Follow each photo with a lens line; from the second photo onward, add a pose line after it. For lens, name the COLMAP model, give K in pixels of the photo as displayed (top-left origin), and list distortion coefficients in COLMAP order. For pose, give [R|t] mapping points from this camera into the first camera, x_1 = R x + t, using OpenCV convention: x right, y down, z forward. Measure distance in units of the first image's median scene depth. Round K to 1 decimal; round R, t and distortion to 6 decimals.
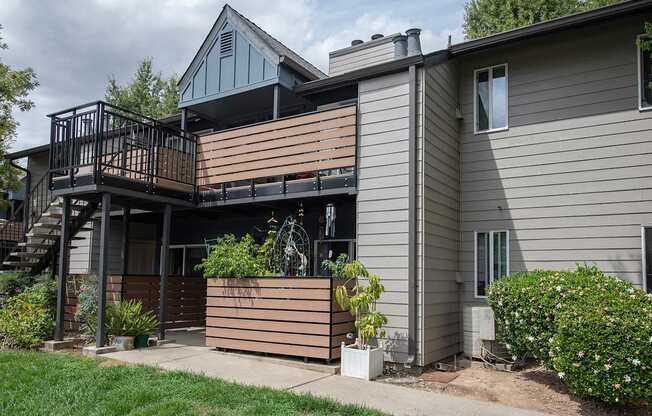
lens RADIAL K [[464.5, 0, 353.0], [0, 464.5, 209.1], [0, 0, 1]] dist [0.004598, 0.002224]
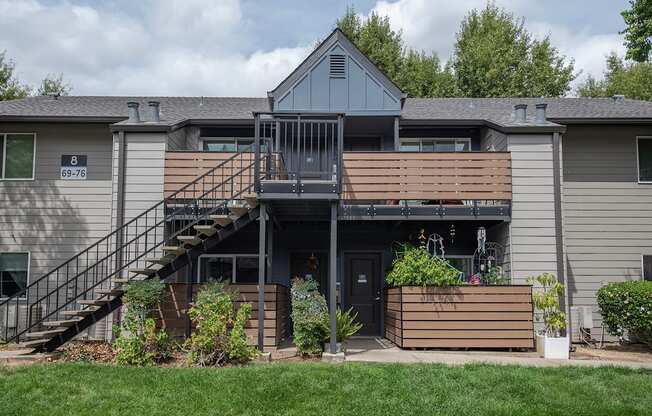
lens RADIAL K [[464.5, 0, 353.0], [0, 464.5, 209.1], [0, 0, 1]] dist [0.004598, 0.002224]
pose [[0.865604, 0.085789, 0.493326, -0.994842], [-0.067154, 0.996203, -0.055408, 0.034025], [-0.496206, 0.014832, 0.868078, 0.088944]]
